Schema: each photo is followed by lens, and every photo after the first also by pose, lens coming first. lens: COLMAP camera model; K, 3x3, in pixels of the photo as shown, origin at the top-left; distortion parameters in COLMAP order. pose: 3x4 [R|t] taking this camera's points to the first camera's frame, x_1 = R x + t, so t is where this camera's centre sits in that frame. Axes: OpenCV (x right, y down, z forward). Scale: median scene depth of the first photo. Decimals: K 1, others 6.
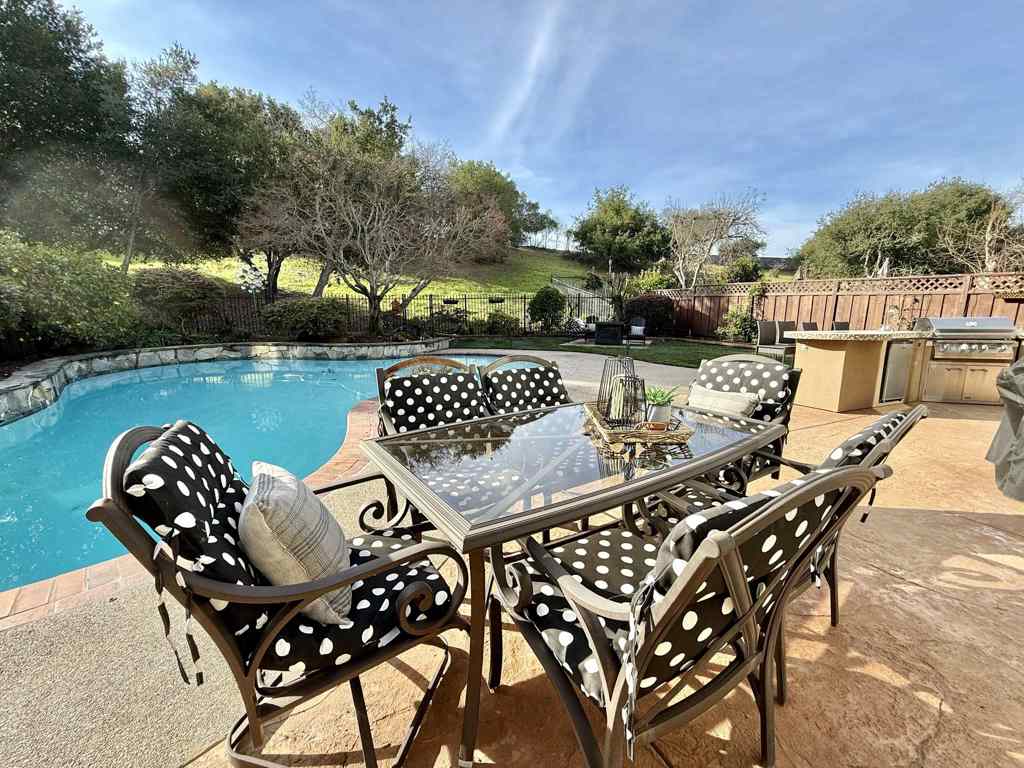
lens RADIAL K [[404.6, 0, 512.0], [0, 404.6, 384.0], [0, 0, 1]] dist [-0.000378, 0.000219]
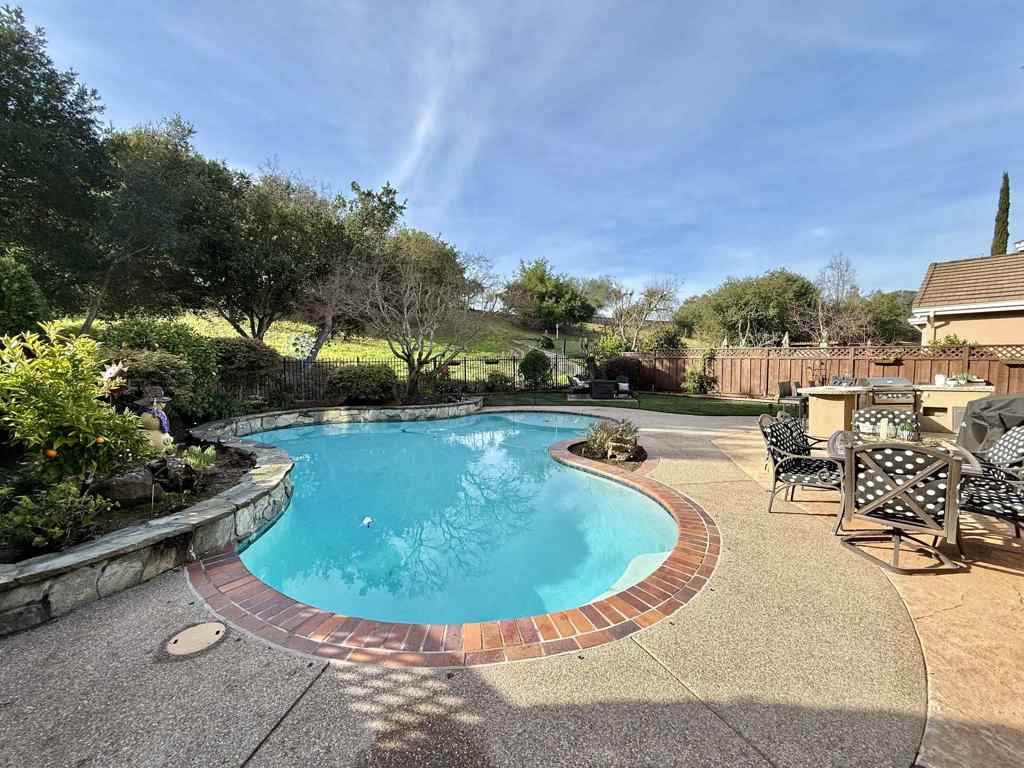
lens RADIAL K [[404.6, 0, 512.0], [0, 404.6, 384.0], [0, 0, 1]] dist [-0.000378, 0.000219]
pose [[0.968768, -0.020561, 0.247116, -0.262640], [0.052832, 0.990789, -0.124681, -0.005157], [-0.242276, 0.133843, 0.960931, -0.073263]]
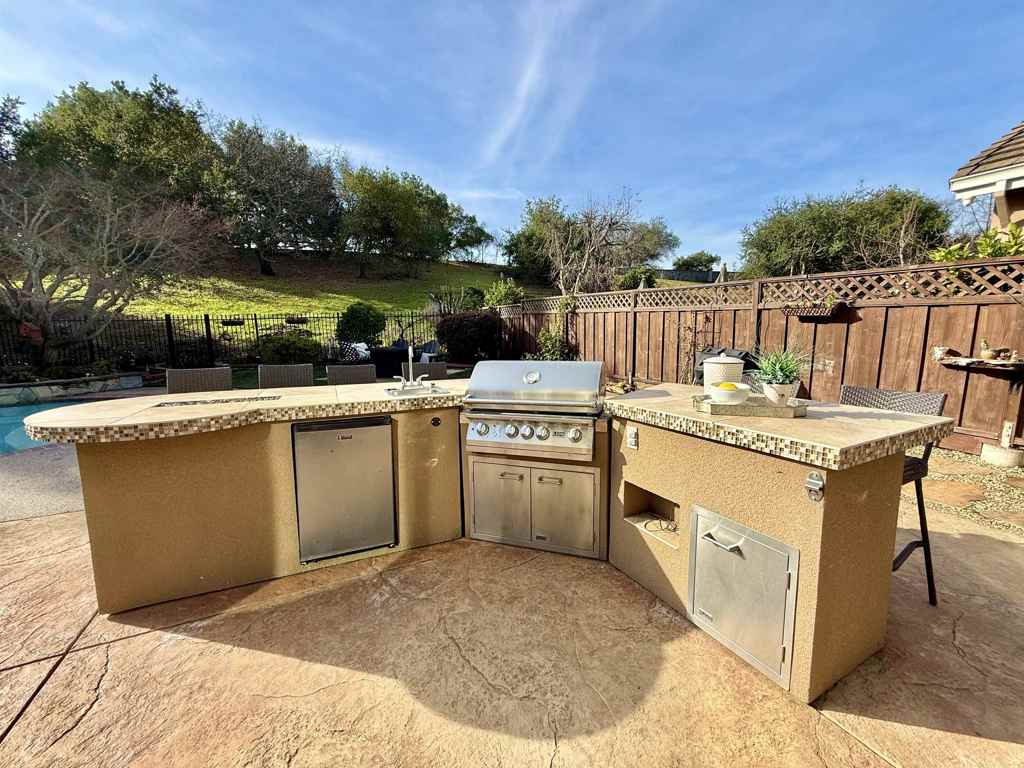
lens RADIAL K [[404.6, 0, 512.0], [0, 404.6, 384.0], [0, 0, 1]] dist [-0.000378, 0.000219]
pose [[0.999653, -0.013118, 0.022843, 0.375968], [0.014016, 0.999118, -0.039577, -0.042055], [-0.022303, 0.039884, 0.998955, 0.186634]]
